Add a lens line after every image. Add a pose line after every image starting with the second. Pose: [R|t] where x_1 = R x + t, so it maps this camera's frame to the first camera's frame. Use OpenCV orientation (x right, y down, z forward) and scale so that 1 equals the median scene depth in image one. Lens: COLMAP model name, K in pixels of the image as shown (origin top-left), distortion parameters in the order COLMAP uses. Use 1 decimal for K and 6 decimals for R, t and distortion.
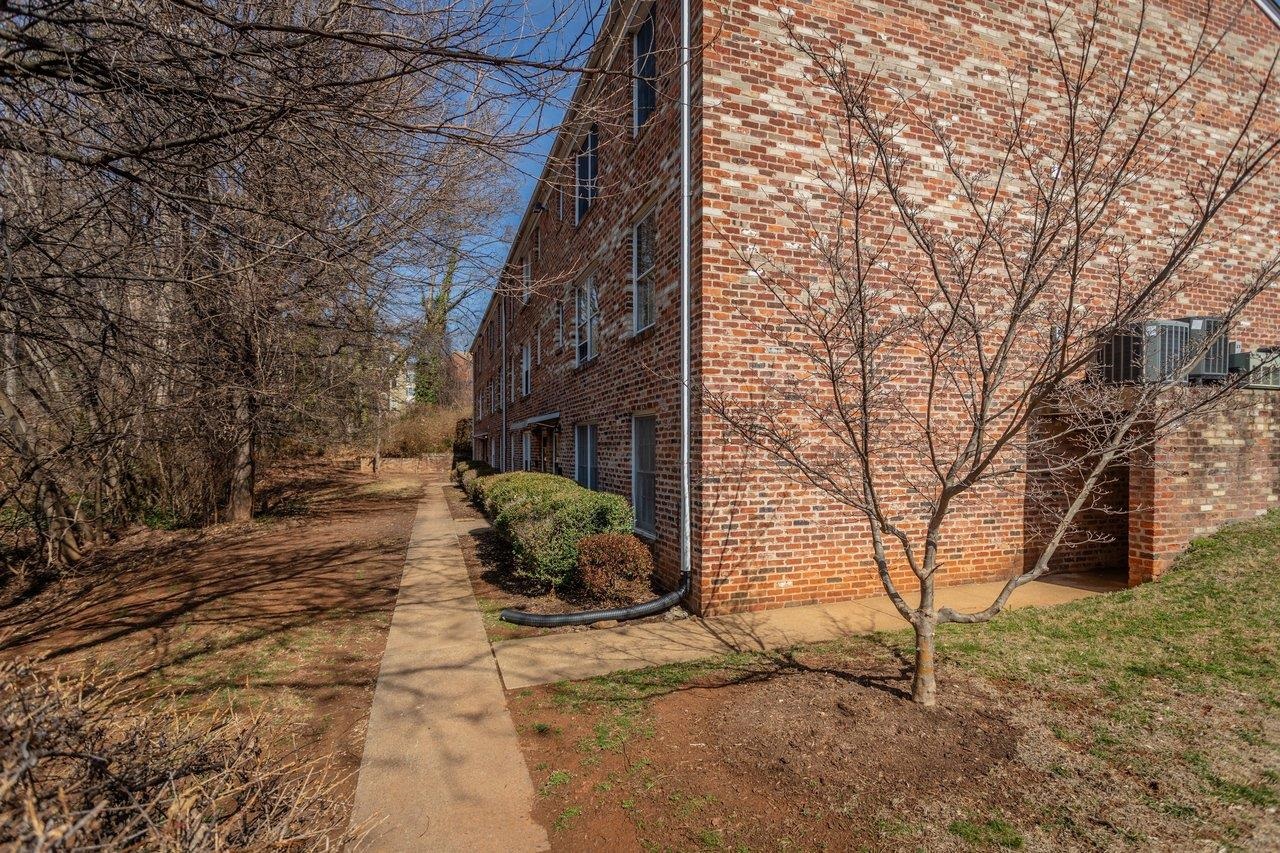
lens RADIAL K [[605.8, 0, 642.5], [0, 605.8, 442.1], [0, 0, 1]] dist [-0.003221, -0.000402]
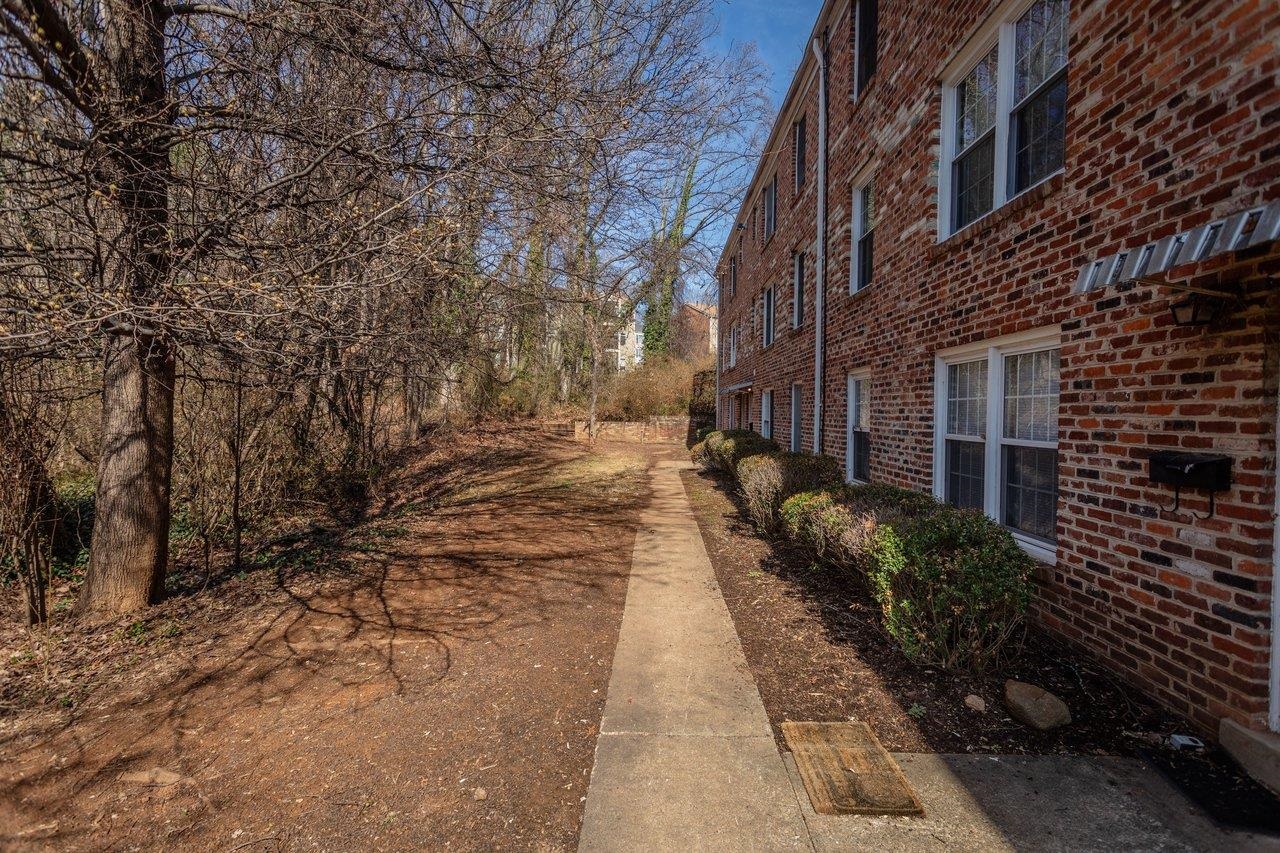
lens RADIAL K [[605.8, 0, 642.5], [0, 605.8, 442.1], [0, 0, 1]] dist [-0.003221, -0.000402]
pose [[0.934135, 0.028983, -0.355741, -0.105710], [-0.008332, 0.998197, 0.059445, 0.006349], [0.356823, -0.052566, 0.932692, 0.297107]]
